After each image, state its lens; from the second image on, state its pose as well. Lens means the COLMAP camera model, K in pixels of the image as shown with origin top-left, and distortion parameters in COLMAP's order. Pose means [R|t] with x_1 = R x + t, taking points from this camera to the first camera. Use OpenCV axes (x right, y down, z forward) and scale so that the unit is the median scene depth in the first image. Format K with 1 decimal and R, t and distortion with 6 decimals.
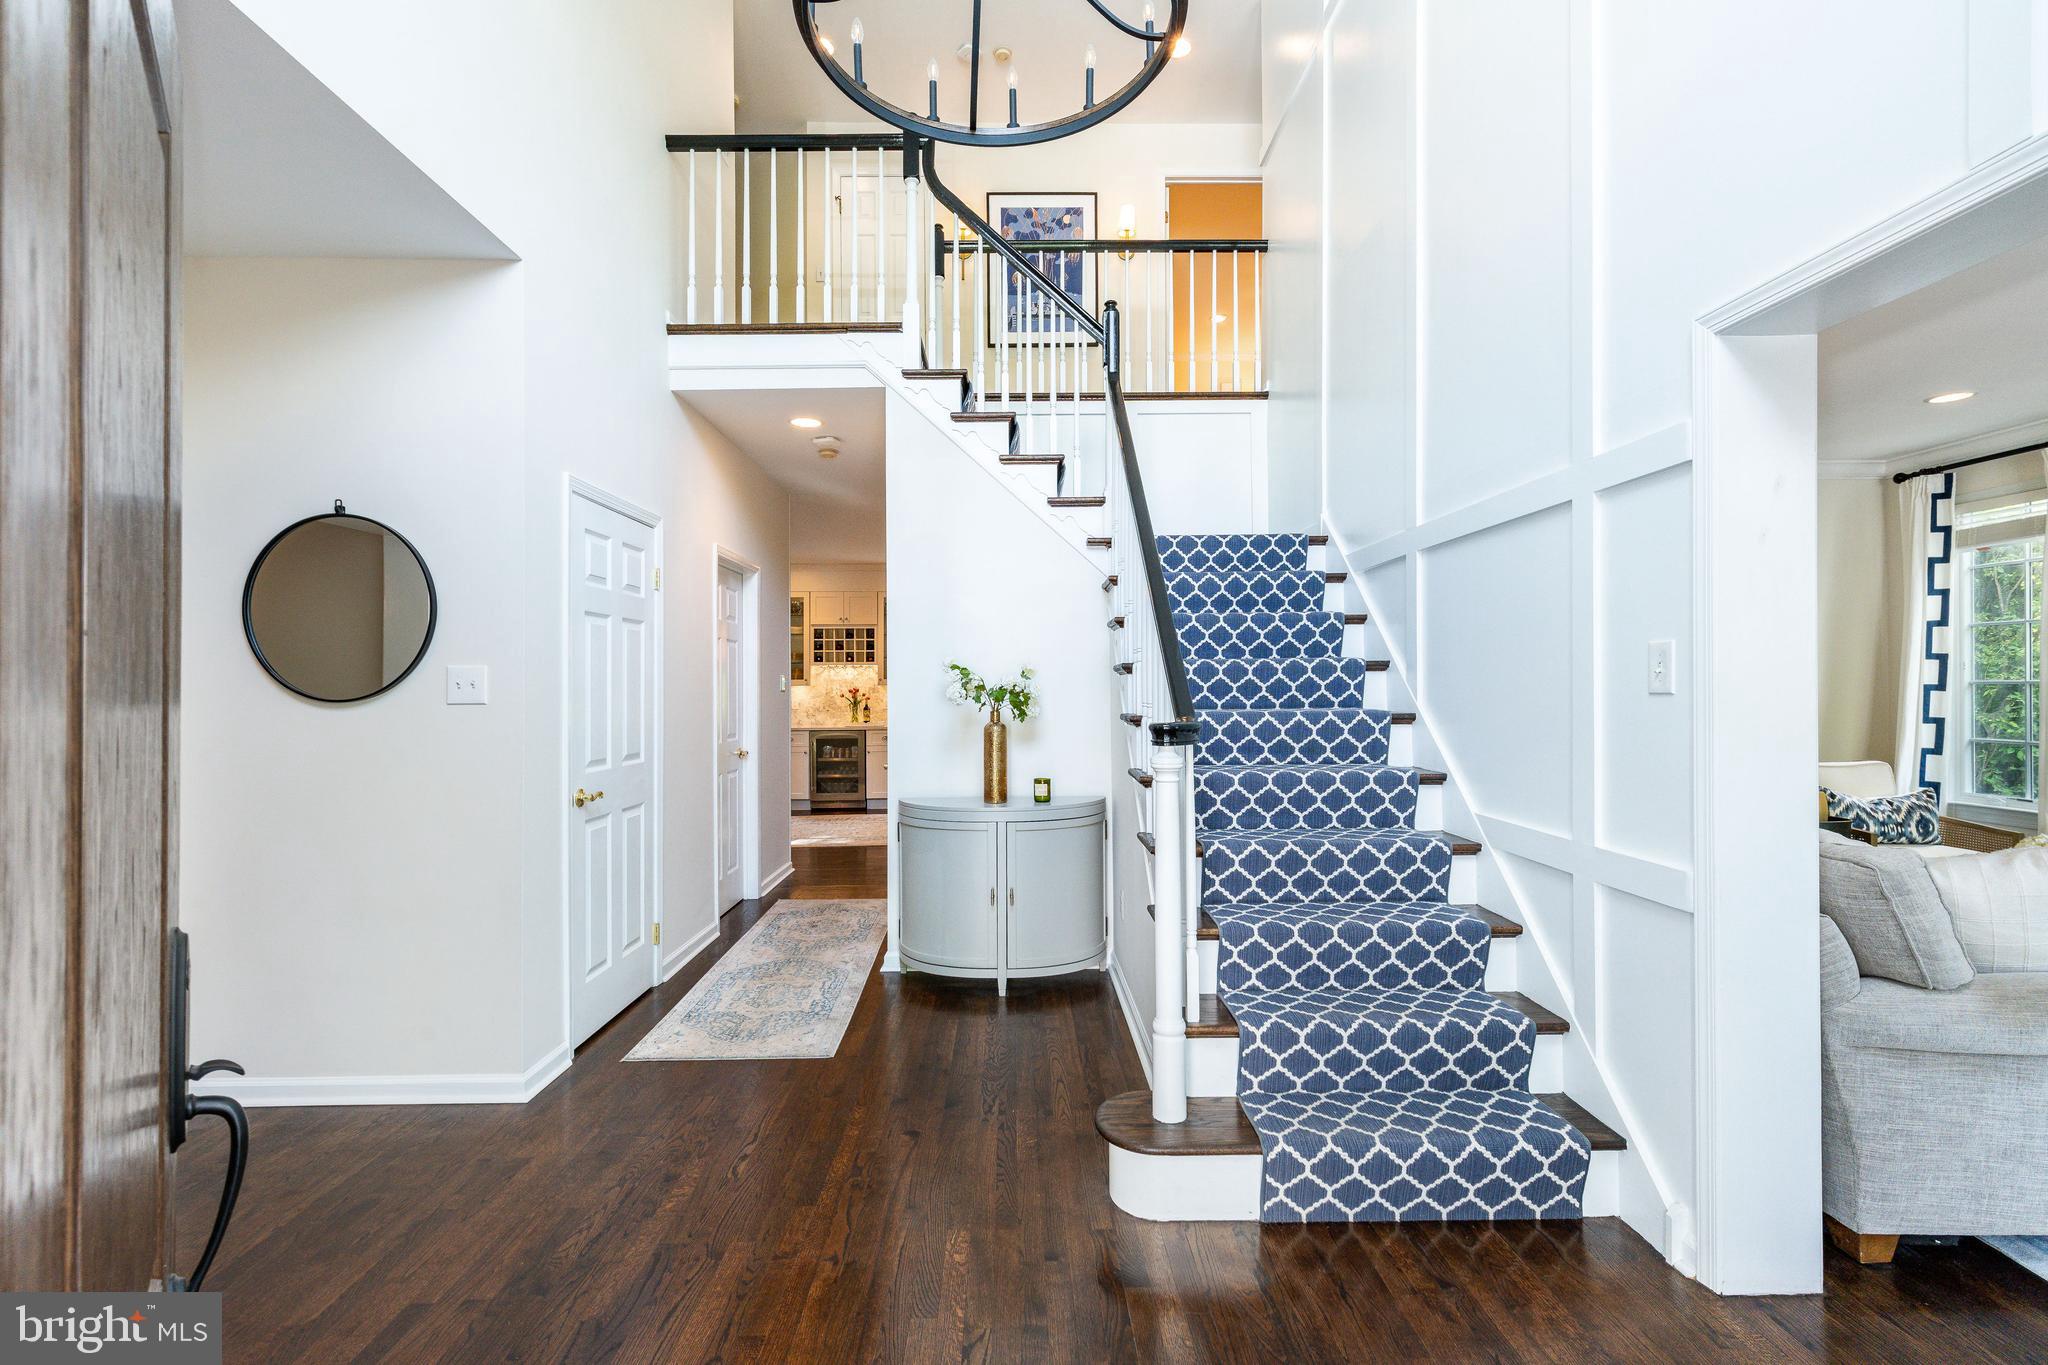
lens RADIAL K [[923.3, 0, 1024.0], [0, 923.3, 682.5], [0, 0, 1]] dist [0.007038, -0.000777]
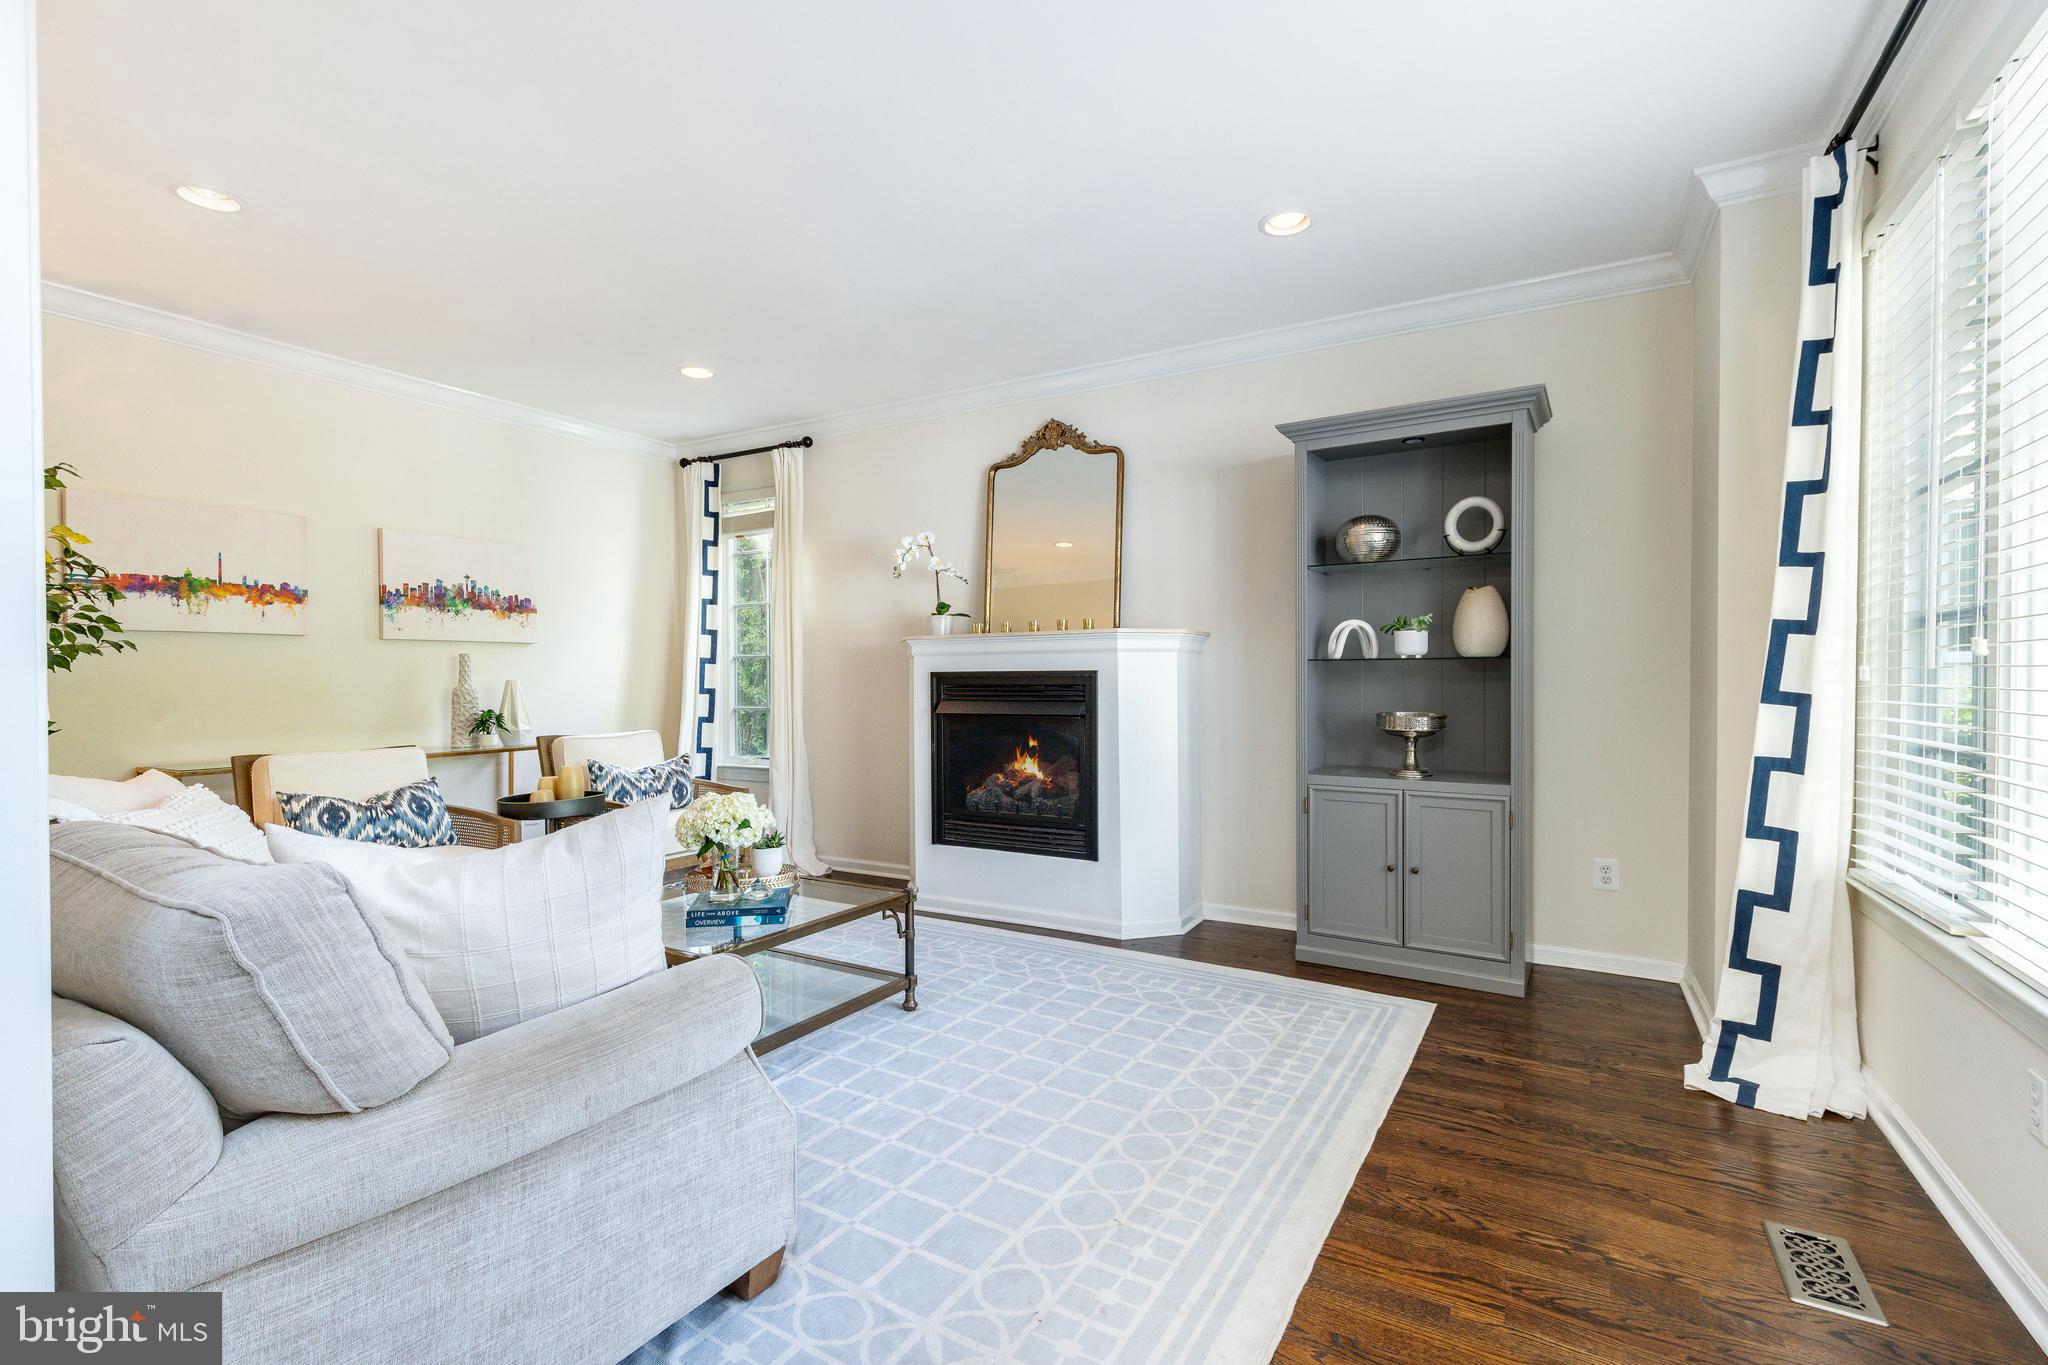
lens RADIAL K [[923.3, 0, 1024.0], [0, 923.3, 682.5], [0, 0, 1]] dist [0.007038, -0.000777]
pose [[0.510732, -0.000951, 0.859740, 0.245777], [-0.005321, 0.999977, 0.004268, 0.024840], [-0.859724, -0.006755, 0.510715, 0.133462]]
